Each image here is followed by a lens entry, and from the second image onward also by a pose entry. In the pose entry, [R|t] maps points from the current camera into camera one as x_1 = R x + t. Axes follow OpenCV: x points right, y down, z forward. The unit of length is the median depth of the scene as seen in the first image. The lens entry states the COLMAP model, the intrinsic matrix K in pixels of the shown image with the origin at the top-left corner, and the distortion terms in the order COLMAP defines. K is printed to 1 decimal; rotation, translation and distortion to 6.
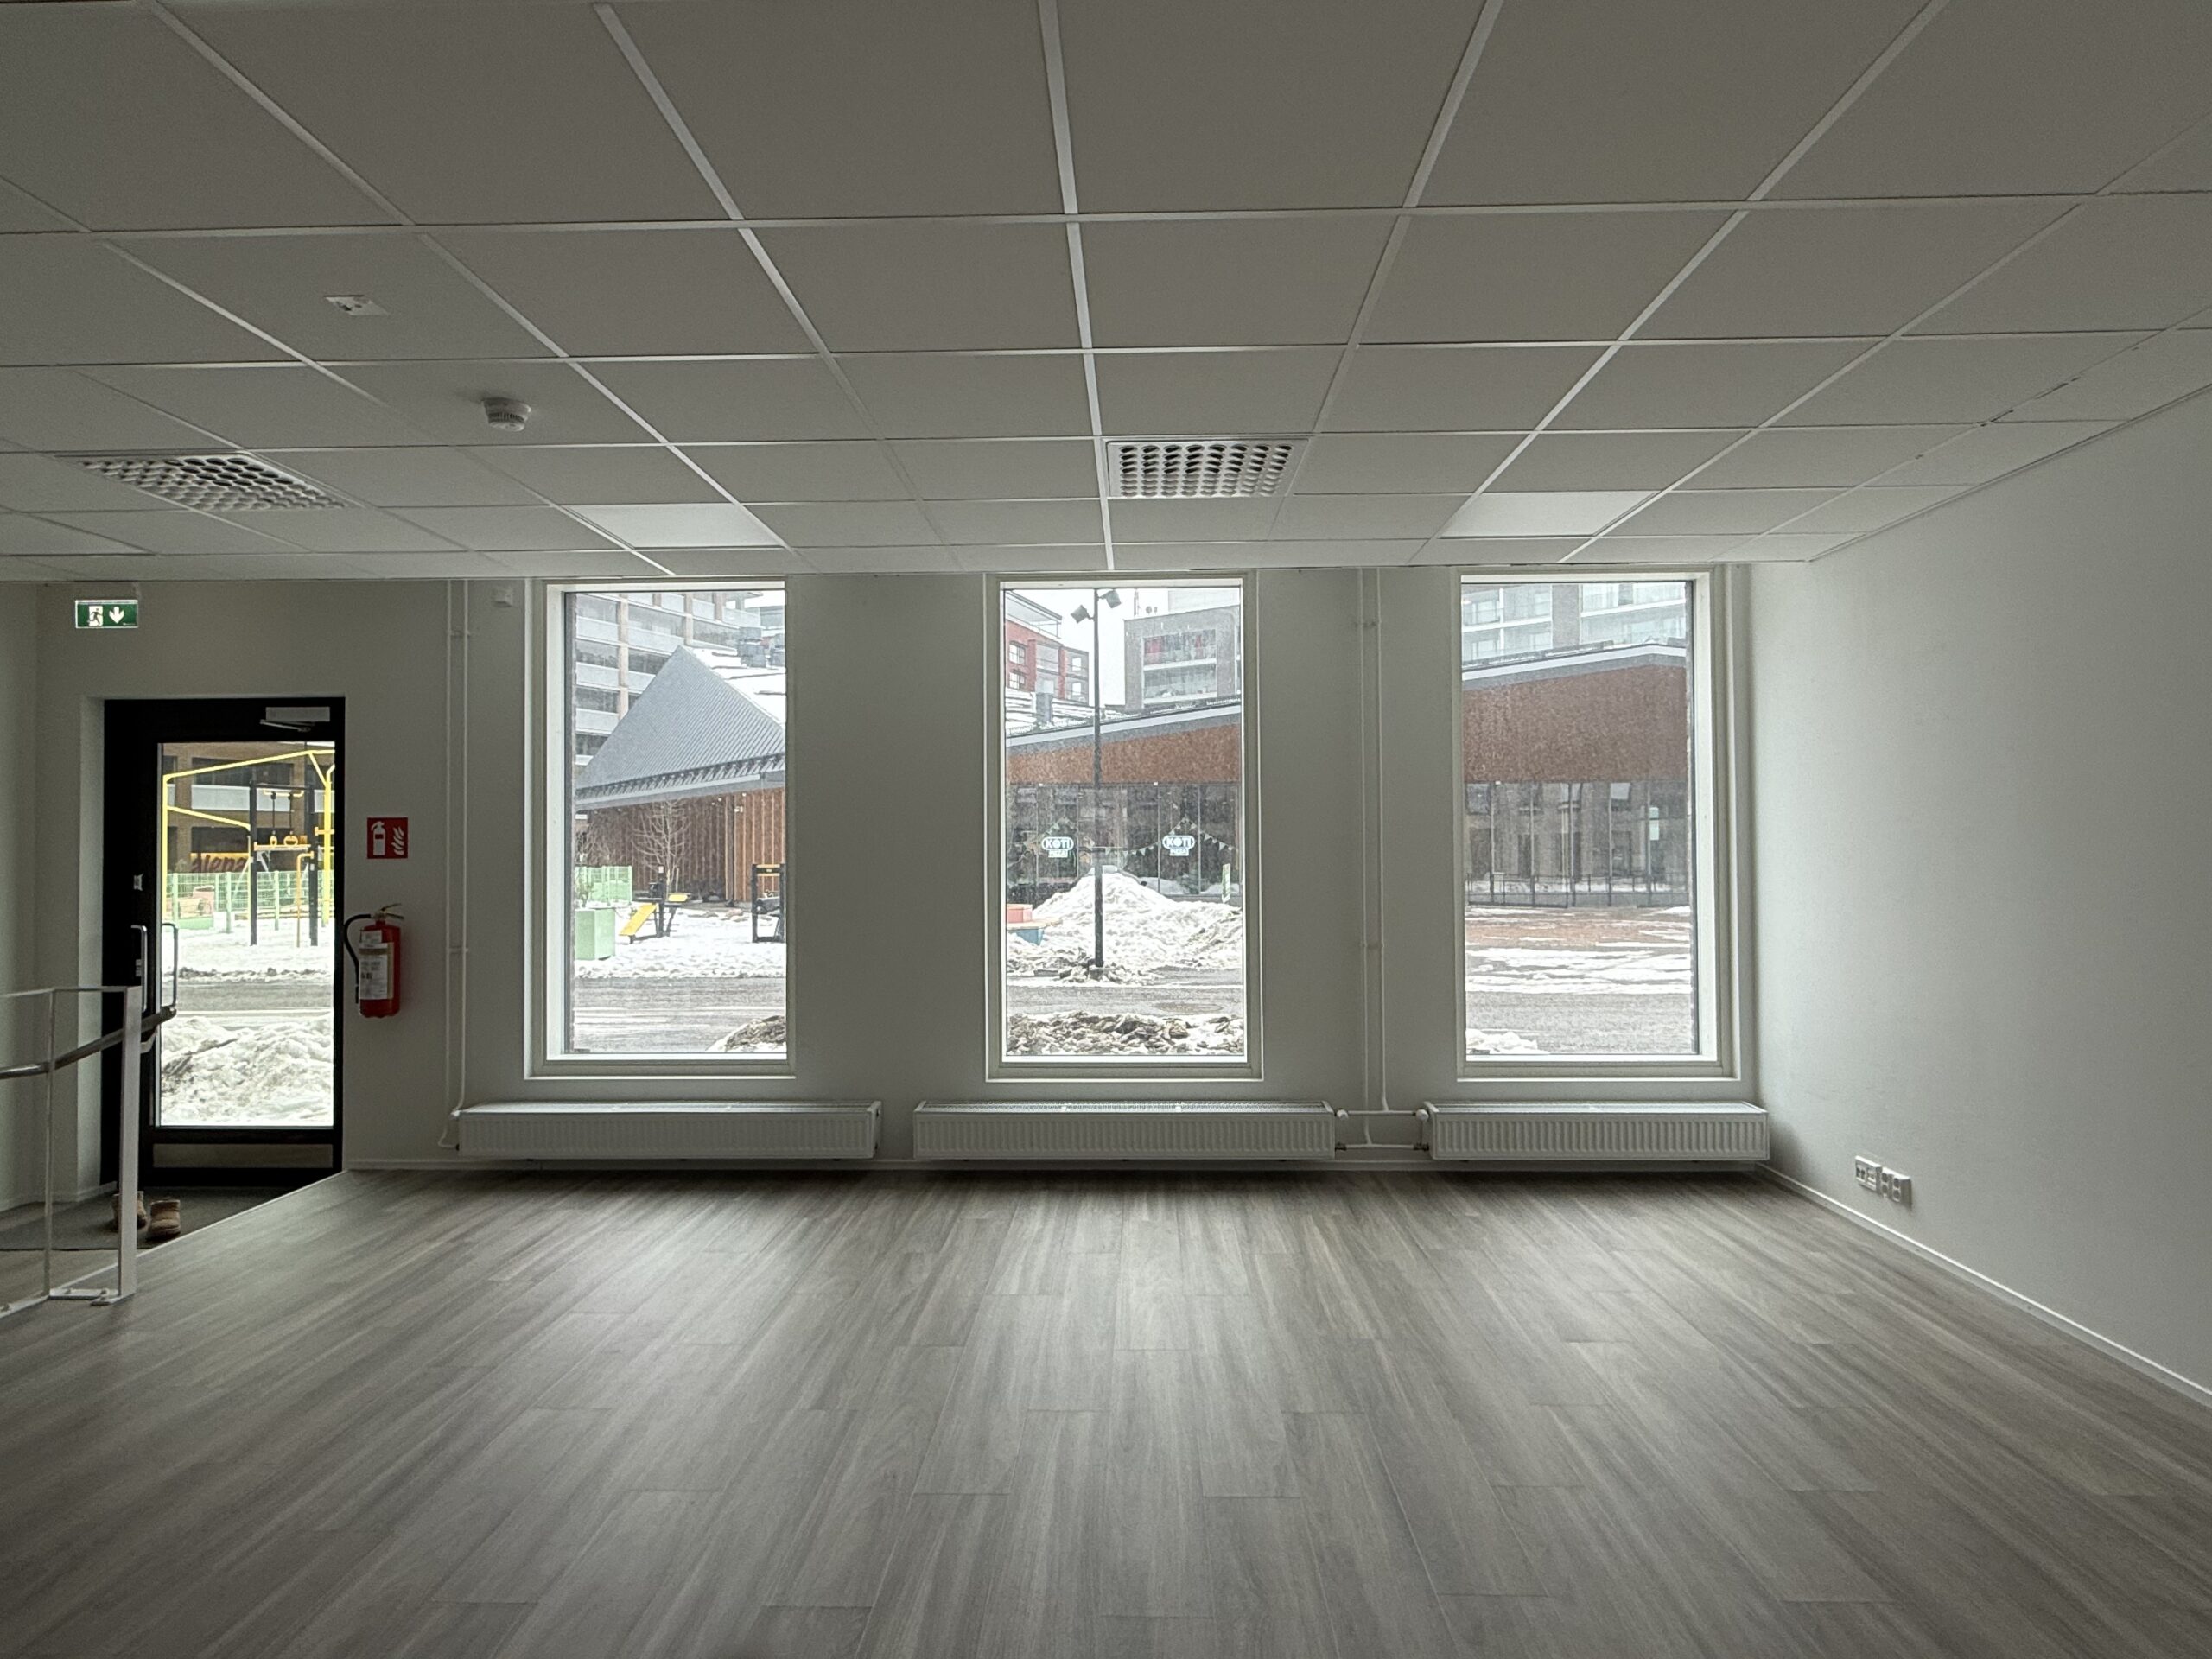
lens RADIAL K [[1240.8, 0, 1105.6], [0, 1240.8, 827.4], [0, 0, 1]] dist [-0.001568, 0.001440]
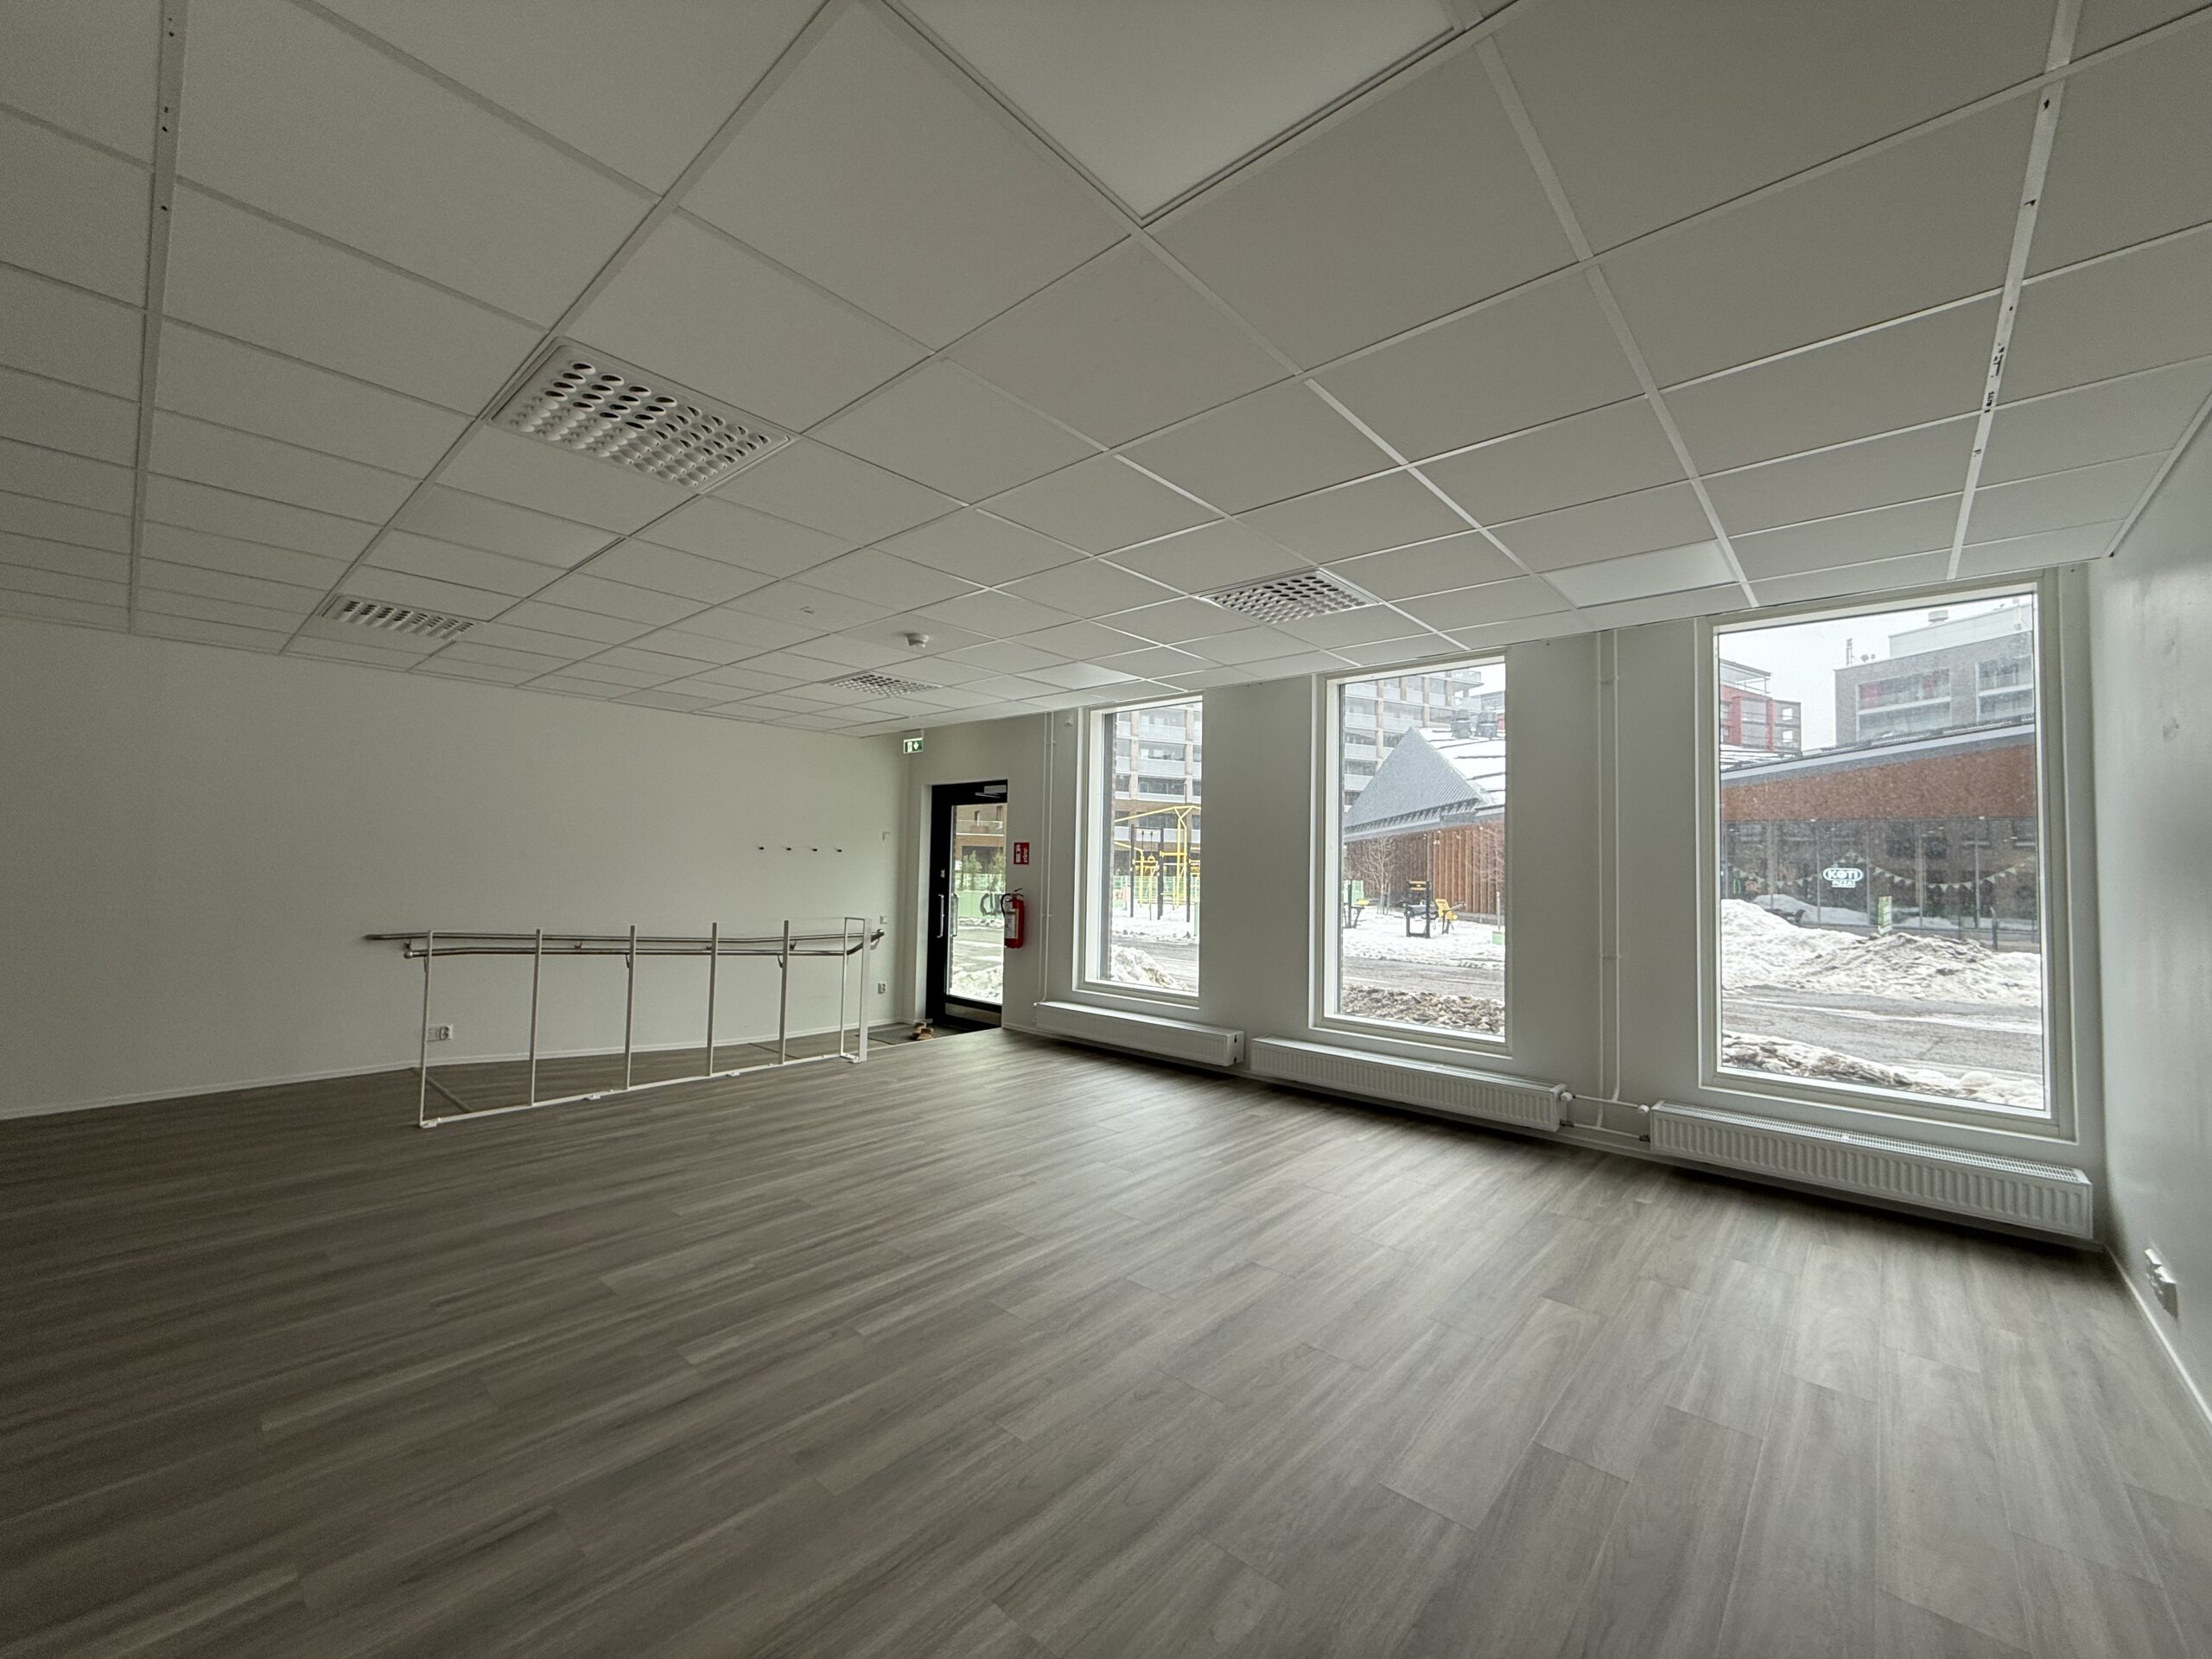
lens RADIAL K [[876.1, 0, 1099.6], [0, 876.1, 827.9], [0, 0, 1]] dist [-0.000952, 0.000104]
pose [[0.765033, -0.005778, -0.643965, 0.369317], [-0.014321, 0.999560, -0.025982, 0.002739], [0.643832, 0.029099, 0.764614, 0.060977]]
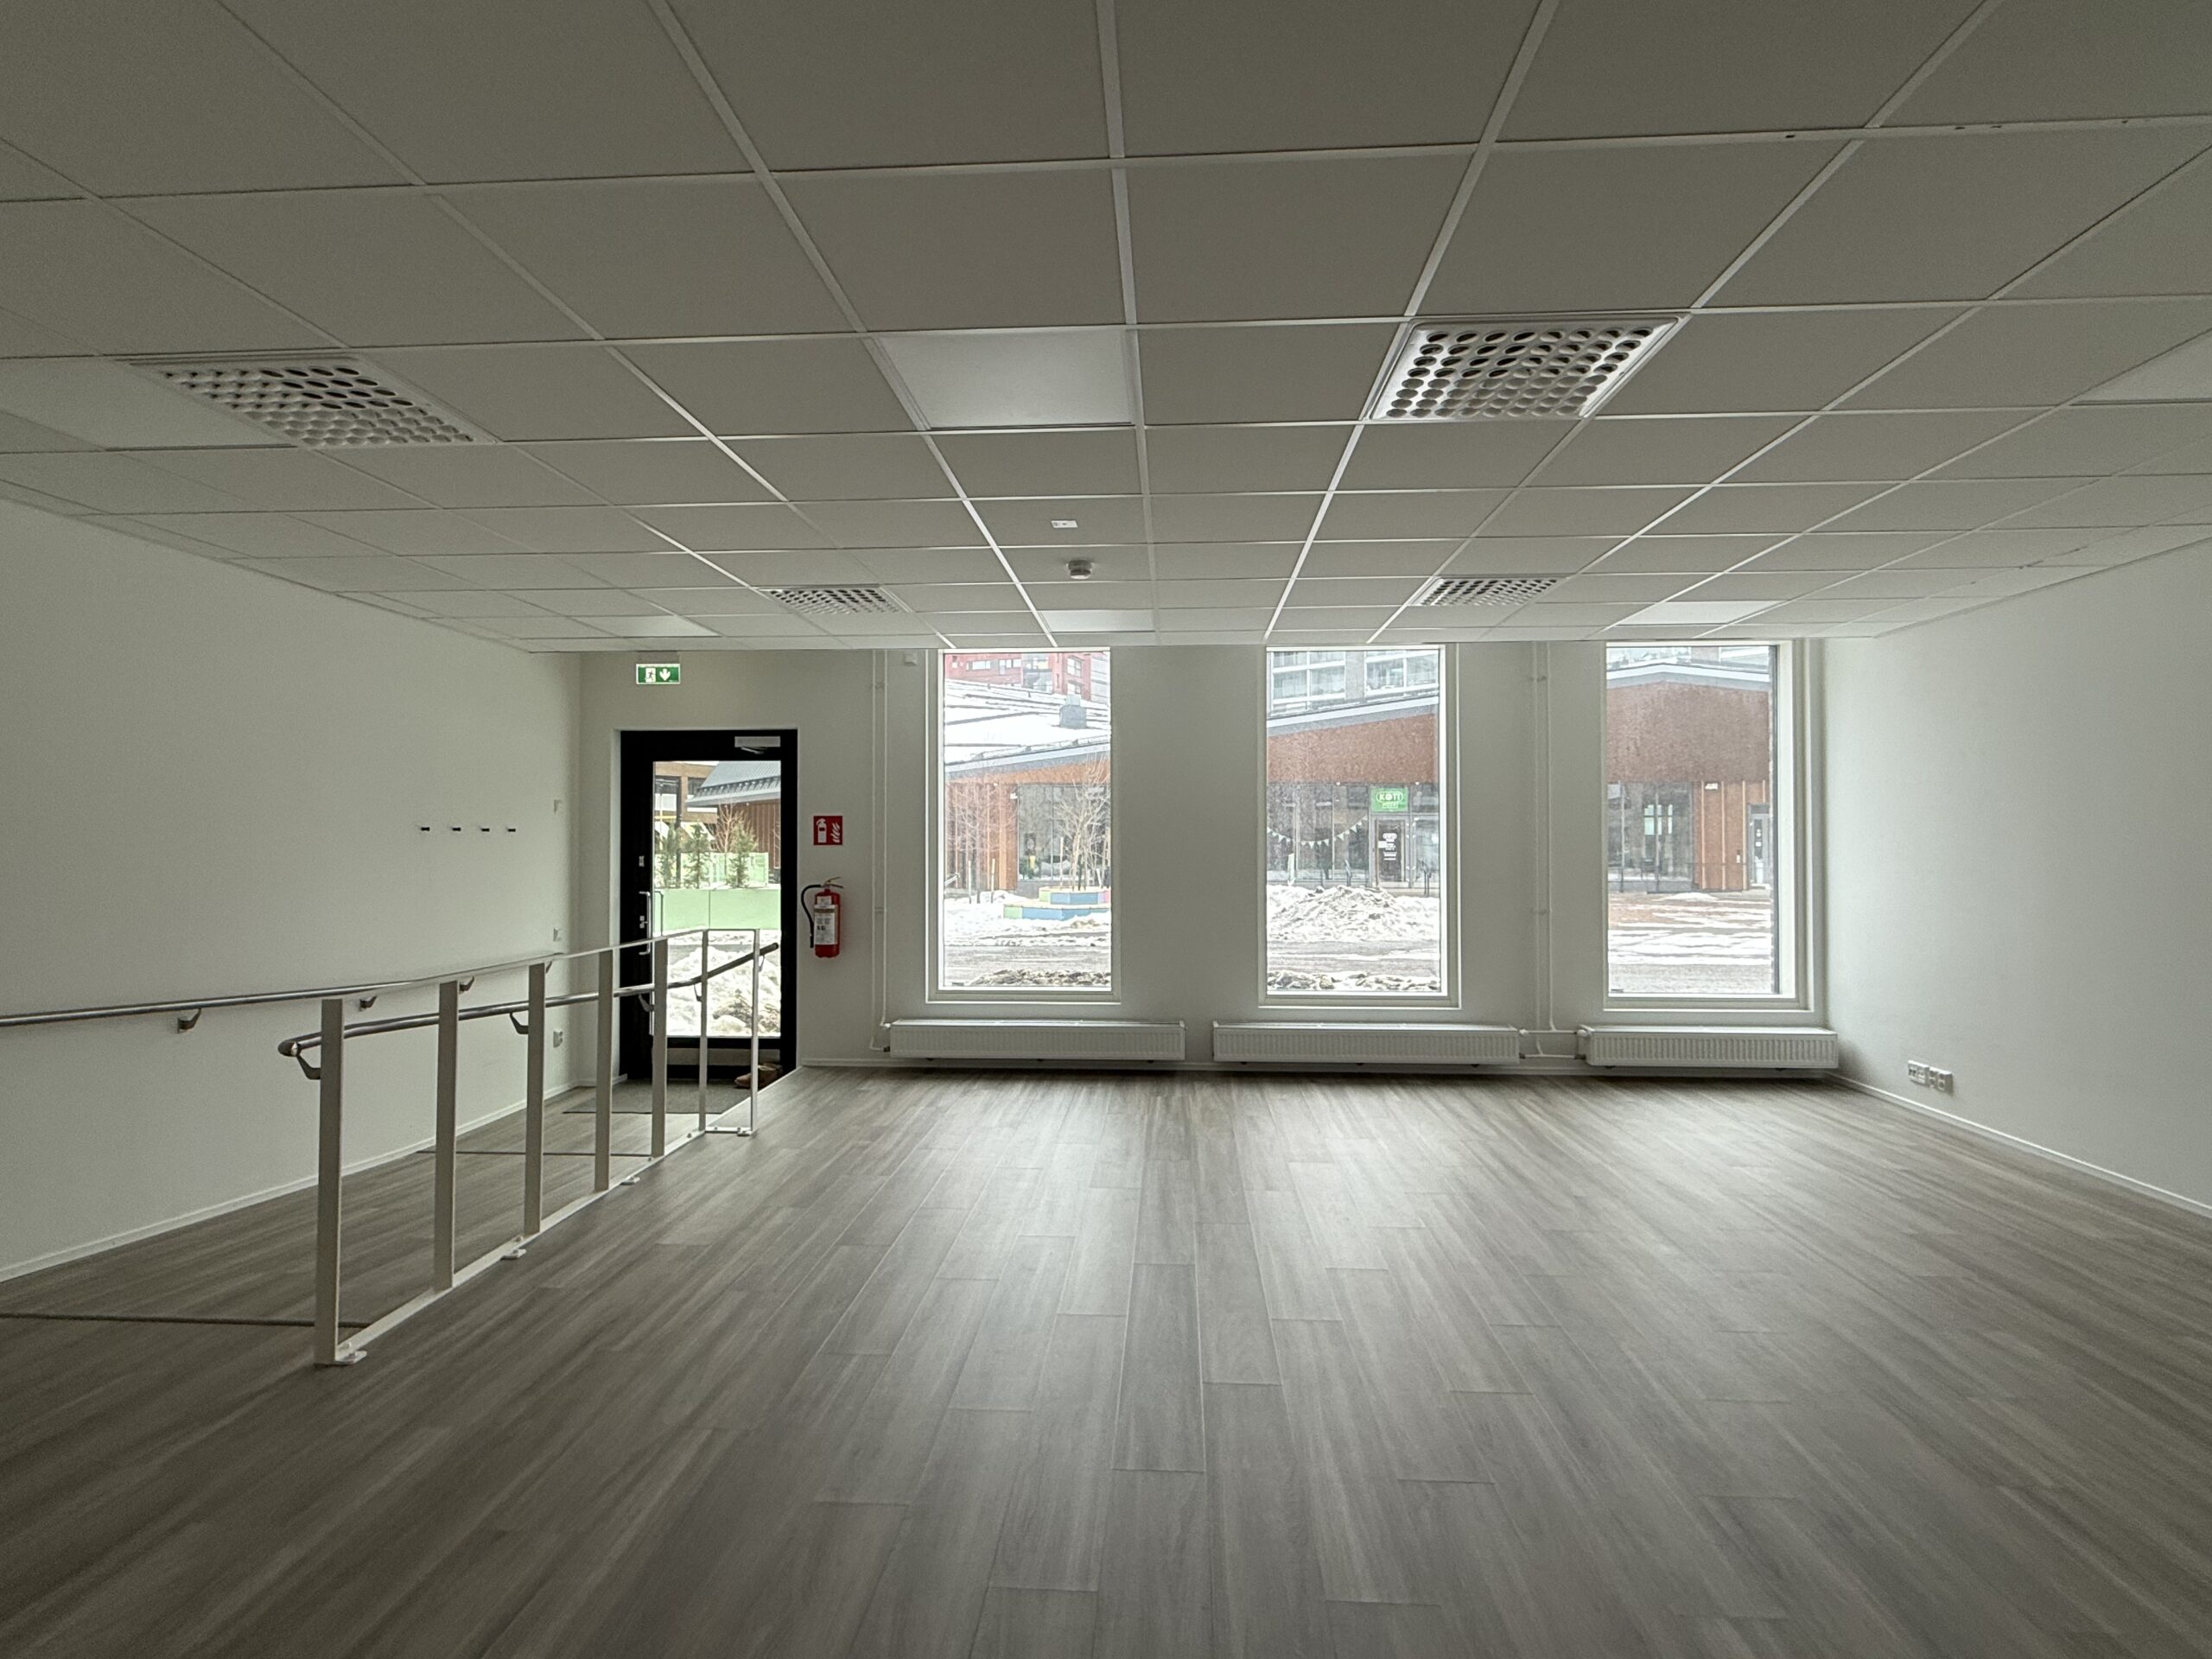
lens RADIAL K [[1106.8, 0, 1105.3], [0, 1106.8, 829.2], [0, 0, 1]] dist [-0.000418, -0.000847]
pose [[0.999355, 0.004817, -0.035577, -0.222729], [-0.004549, 0.999961, 0.007607, -0.003886], [0.035612, -0.007440, 0.999338, -0.243464]]
